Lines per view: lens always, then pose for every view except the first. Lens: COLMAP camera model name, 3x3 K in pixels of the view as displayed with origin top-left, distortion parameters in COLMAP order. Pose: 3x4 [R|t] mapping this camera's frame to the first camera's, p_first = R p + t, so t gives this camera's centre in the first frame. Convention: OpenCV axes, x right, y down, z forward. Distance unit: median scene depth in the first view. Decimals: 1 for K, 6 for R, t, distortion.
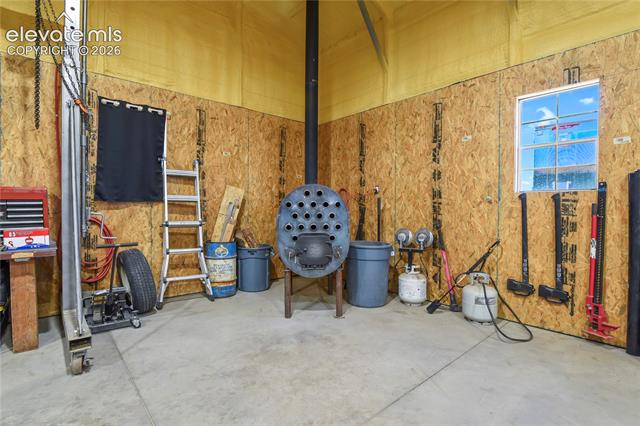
lens RADIAL K [[316.8, 0, 323.0], [0, 316.8, 213.4], [0, 0, 1]] dist [0.001852, -0.000799]
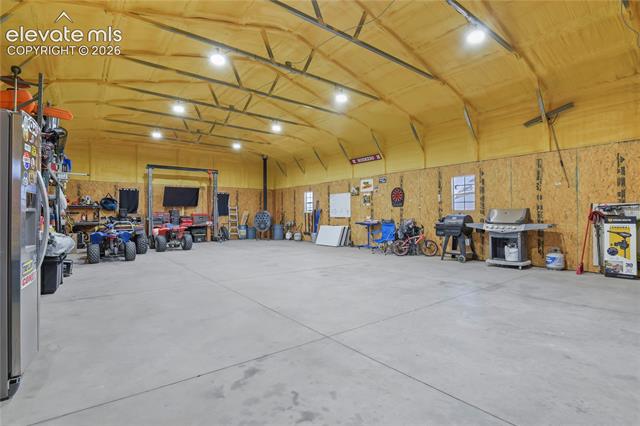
lens RADIAL K [[316.8, 0, 316.1], [0, 316.8, 215.1], [0, 0, 1]] dist [0.001852, -0.000799]
pose [[0.996568, -0.012162, -0.081882, 0.971440], [0.010945, 0.999823, -0.015299, 0.035019], [0.082054, 0.014351, 0.996525, -3.033475]]
